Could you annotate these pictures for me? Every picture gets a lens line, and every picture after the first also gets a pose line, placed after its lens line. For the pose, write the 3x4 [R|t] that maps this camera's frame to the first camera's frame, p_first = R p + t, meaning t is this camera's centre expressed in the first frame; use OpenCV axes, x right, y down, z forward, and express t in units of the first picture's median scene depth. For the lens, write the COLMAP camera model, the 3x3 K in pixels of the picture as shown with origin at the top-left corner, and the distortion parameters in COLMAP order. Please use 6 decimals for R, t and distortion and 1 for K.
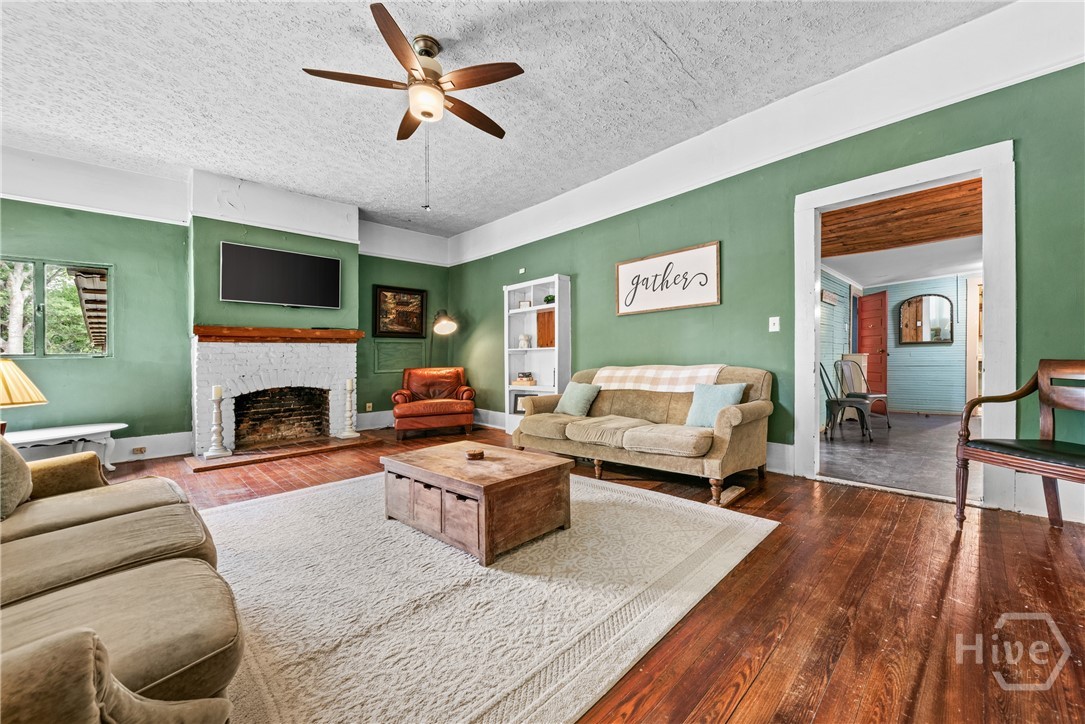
lens RADIAL K [[415.2, 0, 560.4], [0, 415.2, 357.0], [0, 0, 1]] dist [0.002719, -0.000020]
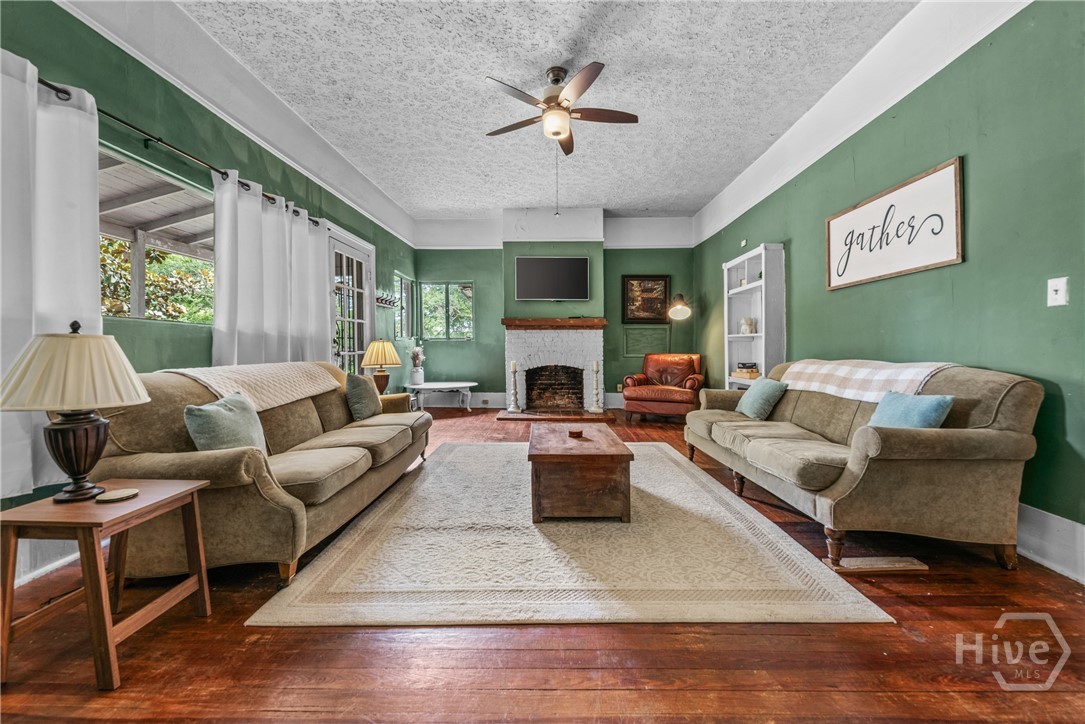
lens RADIAL K [[446.3, 0, 531.5], [0, 446.3, 348.4], [0, 0, 1]] dist [0.002545, 0.000127]
pose [[0.645929, 0.023947, -0.763022, 0.345140], [-0.010818, 0.999695, 0.022217, -0.007952], [0.763321, -0.006096, 0.645991, 0.081651]]
